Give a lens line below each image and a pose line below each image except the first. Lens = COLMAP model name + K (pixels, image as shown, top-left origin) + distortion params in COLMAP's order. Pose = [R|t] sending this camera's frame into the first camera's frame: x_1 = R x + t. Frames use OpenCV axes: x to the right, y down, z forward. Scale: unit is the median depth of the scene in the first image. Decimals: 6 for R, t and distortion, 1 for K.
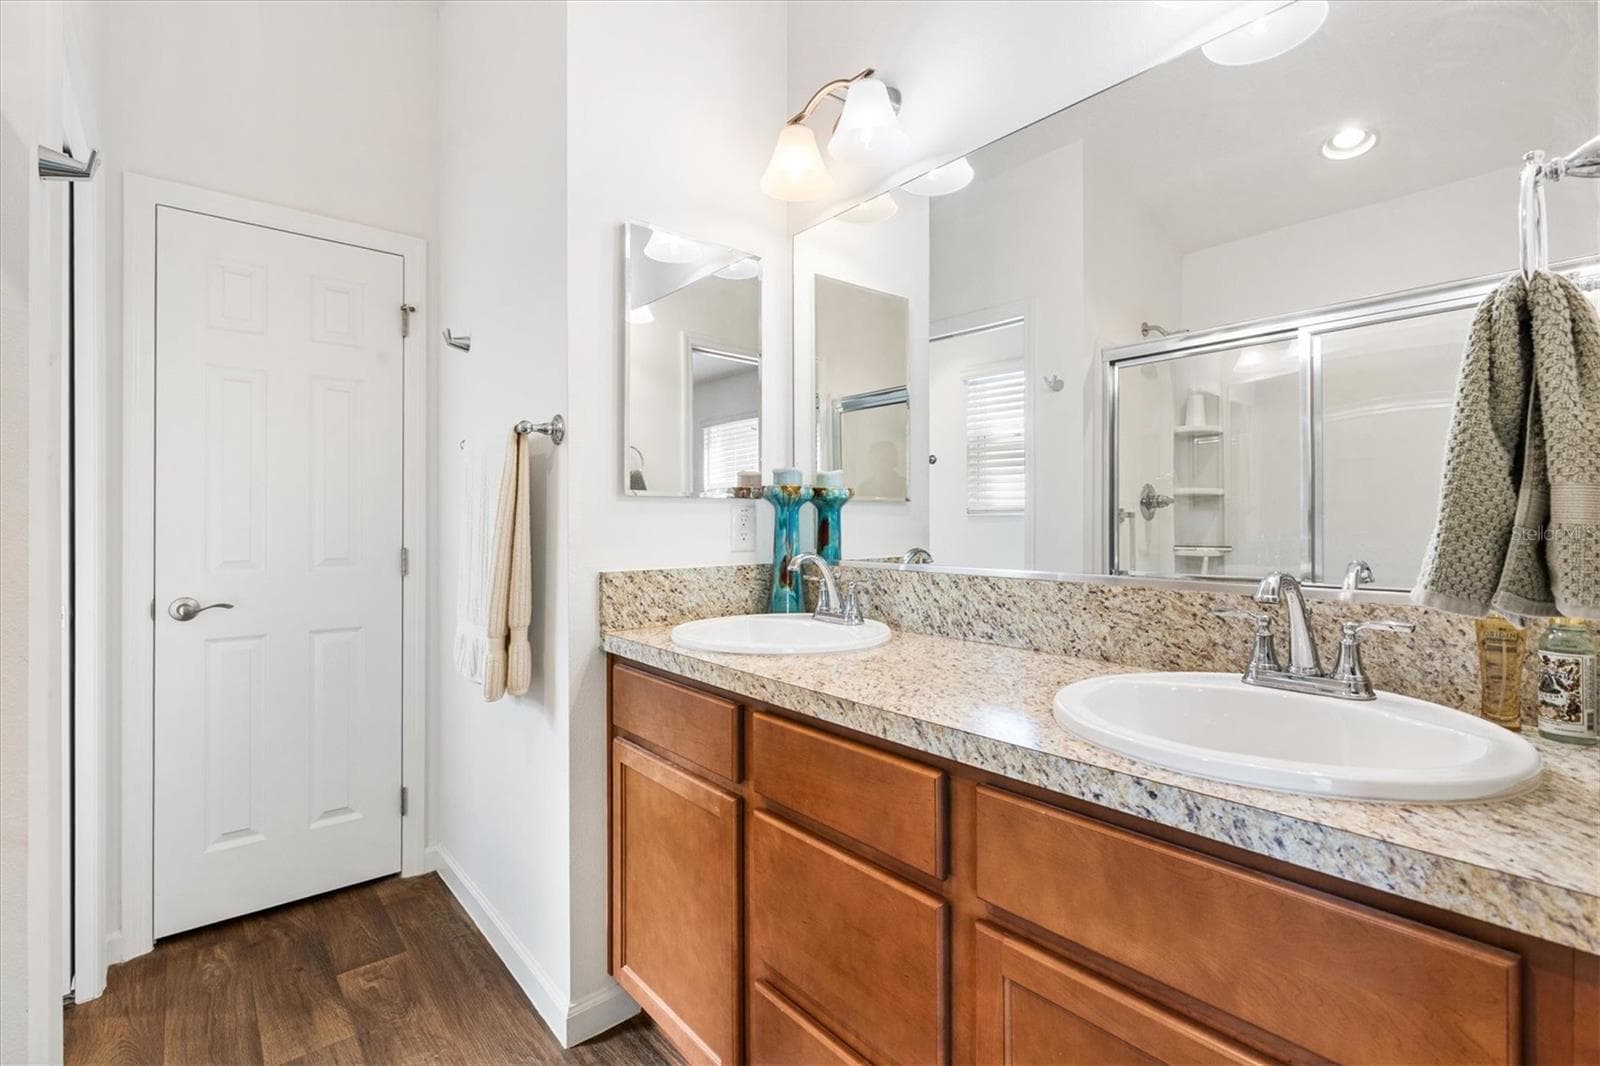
lens RADIAL K [[733.3, 0, 812.9], [0, 733.3, 523.6], [0, 0, 1]] dist [0.010384, -0.001632]
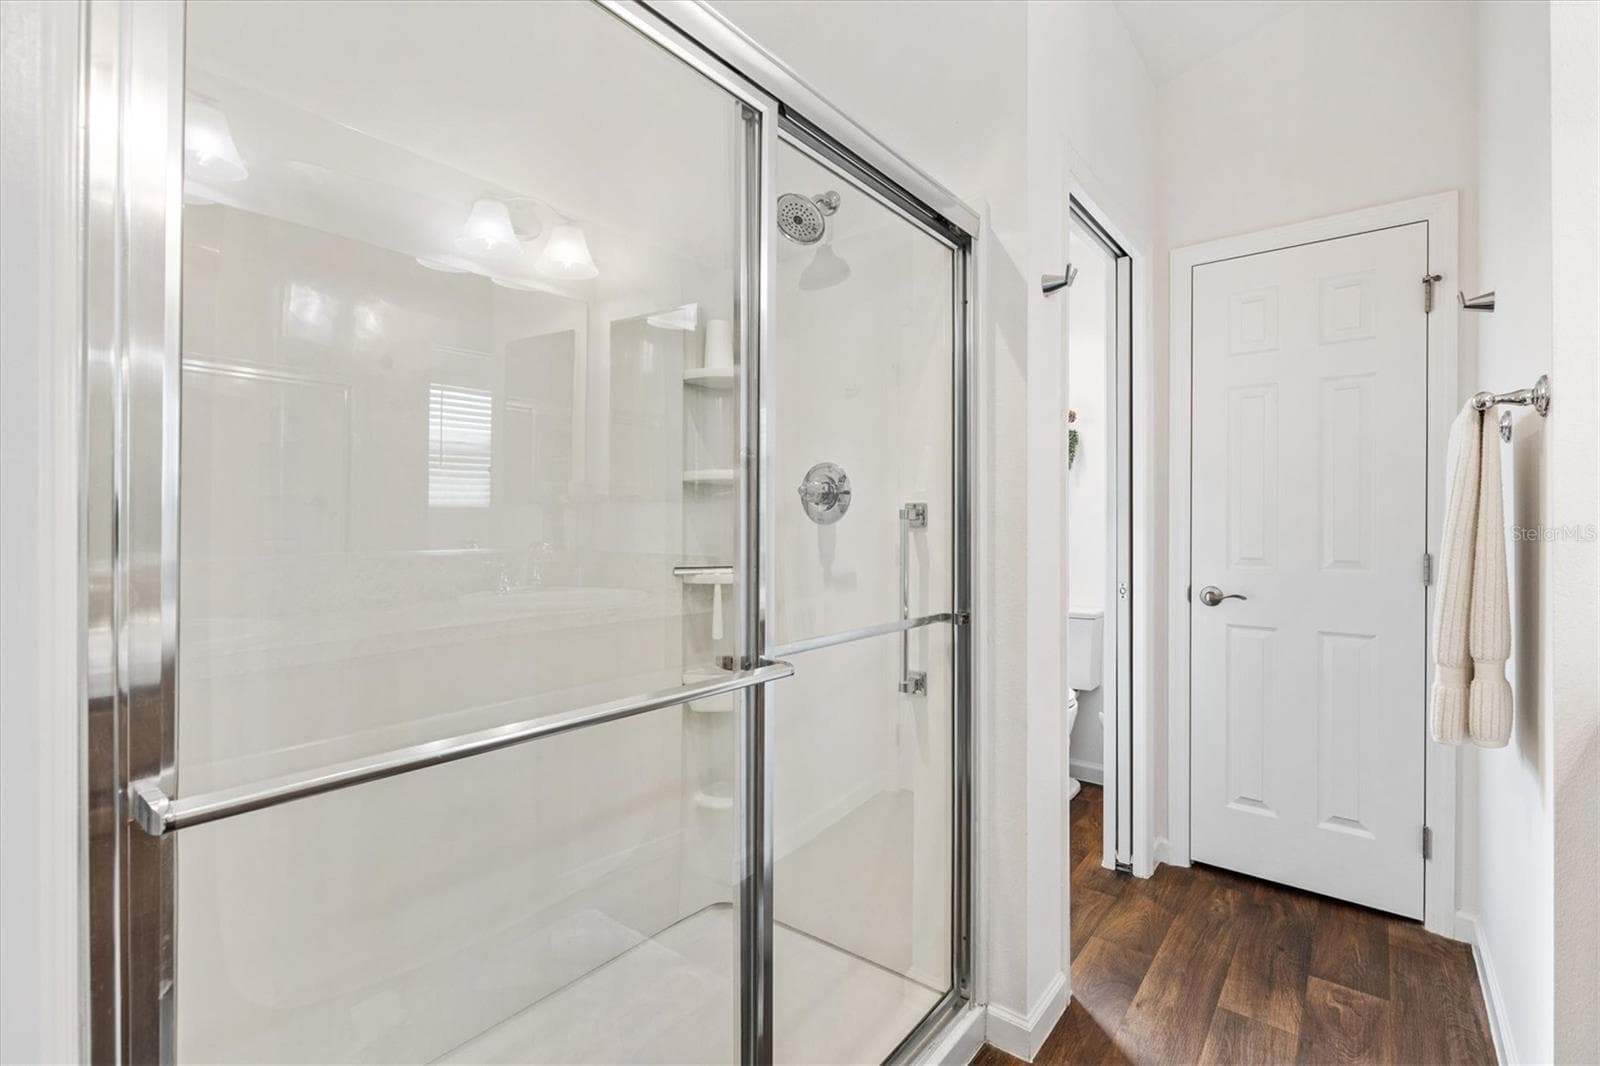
lens RADIAL K [[733.3, 0, 807.1], [0, 733.3, 526.7], [0, 0, 1]] dist [0.010384, -0.001632]
pose [[0.192215, 0.005676, -0.981336, 0.170755], [-0.006258, 0.999970, 0.004558, 0.001640], [0.981333, 0.005265, 0.192245, 0.111127]]
